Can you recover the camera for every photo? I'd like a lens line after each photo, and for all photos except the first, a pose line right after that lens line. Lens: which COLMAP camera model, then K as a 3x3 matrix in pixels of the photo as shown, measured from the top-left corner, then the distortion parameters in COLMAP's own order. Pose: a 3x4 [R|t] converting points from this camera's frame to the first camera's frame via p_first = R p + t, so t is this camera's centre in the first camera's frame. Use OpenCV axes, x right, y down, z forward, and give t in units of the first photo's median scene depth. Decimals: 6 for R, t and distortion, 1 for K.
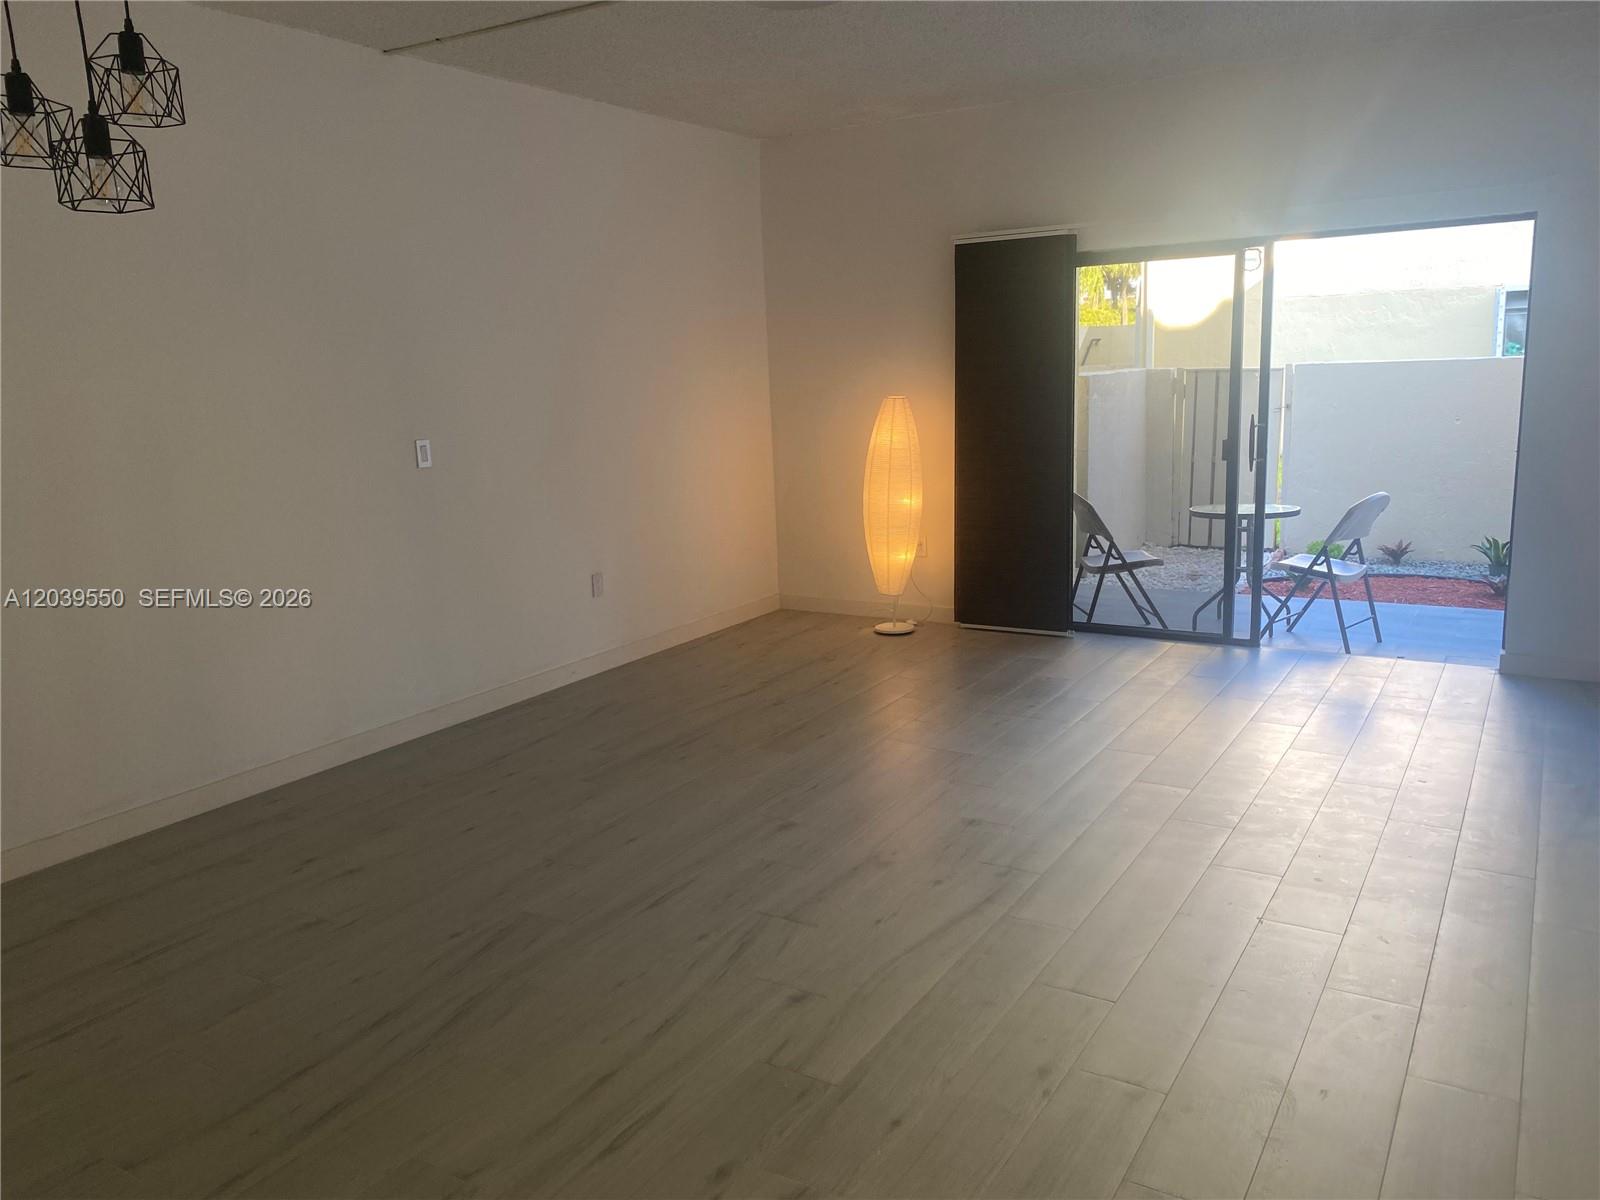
lens RADIAL K [[1217.6, 0, 779.0], [0, 1217.6, 601.4], [0, 0, 1]] dist [0.078910, -0.098701]
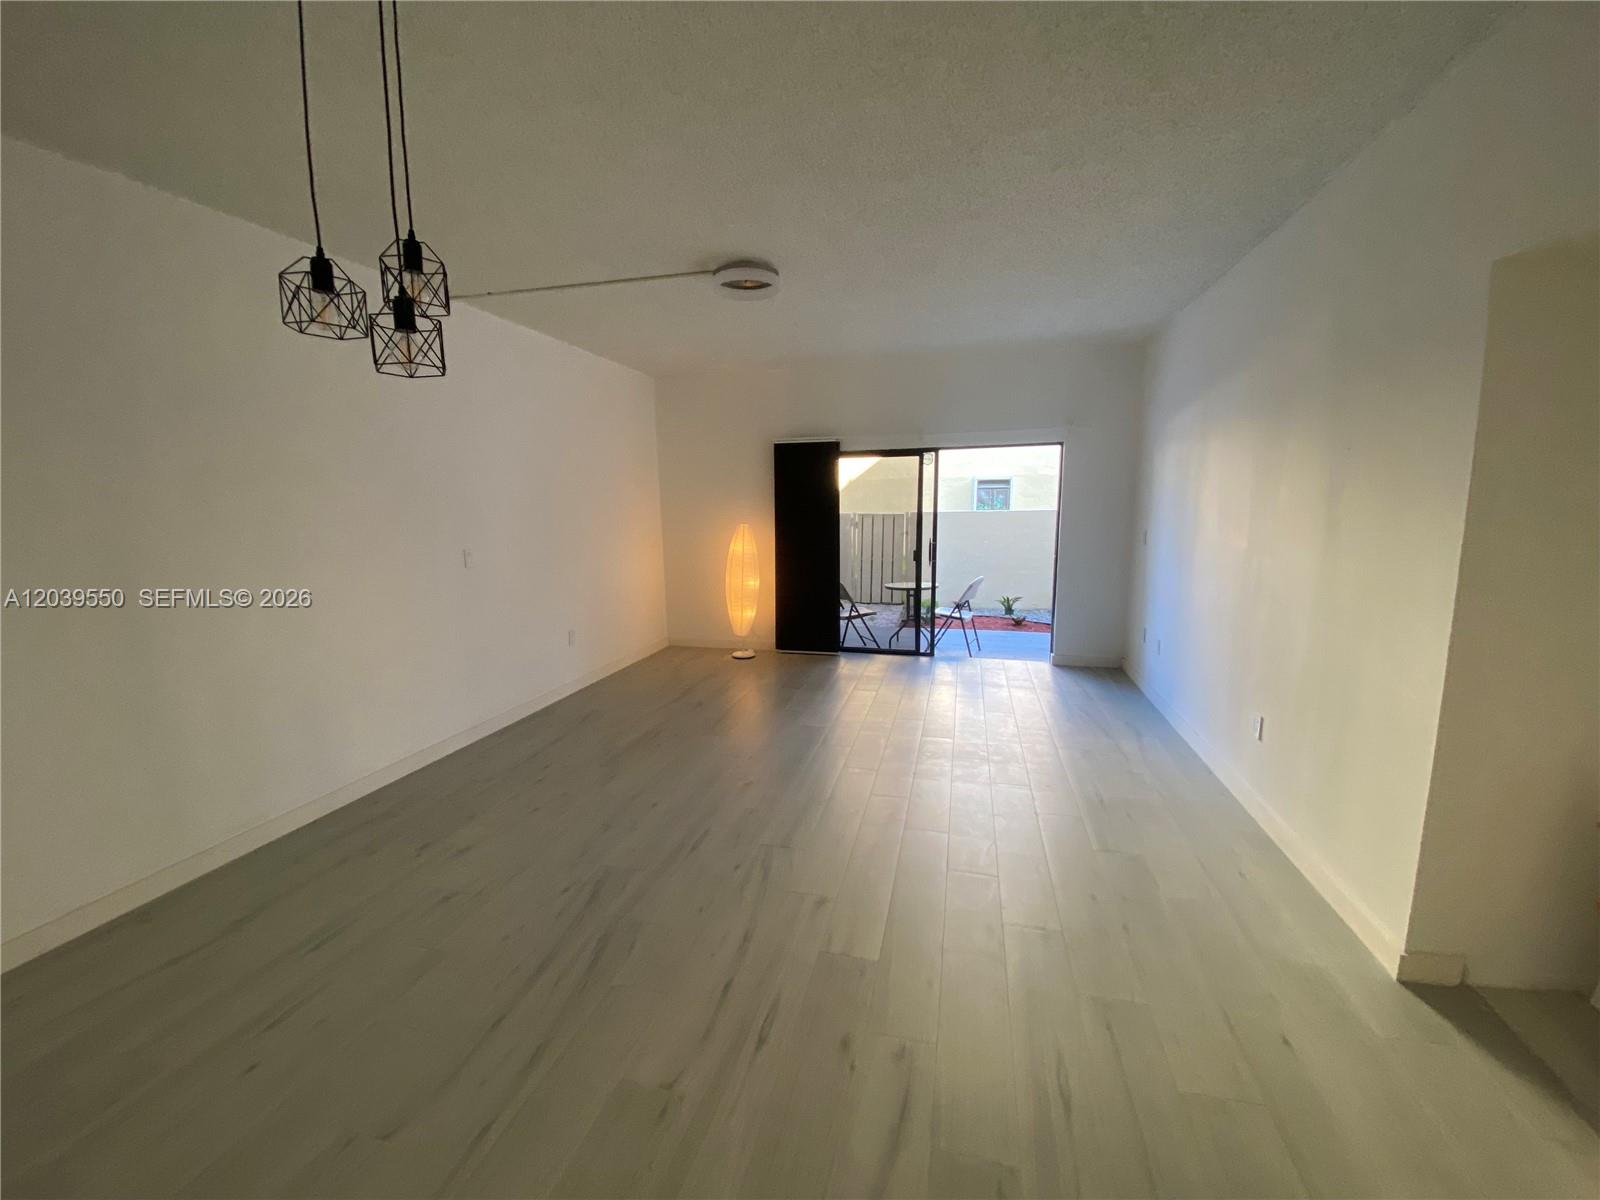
lens RADIAL K [[648.5, 0, 803.3], [0, 648.5, 597.3], [0, 0, 1]] dist [0.019144, -0.019056]
pose [[0.953210, -0.020060, 0.301644, -0.107581], [0.036023, 0.998224, -0.047451, -0.013799], [-0.300156, 0.056097, 0.952239, 0.078332]]
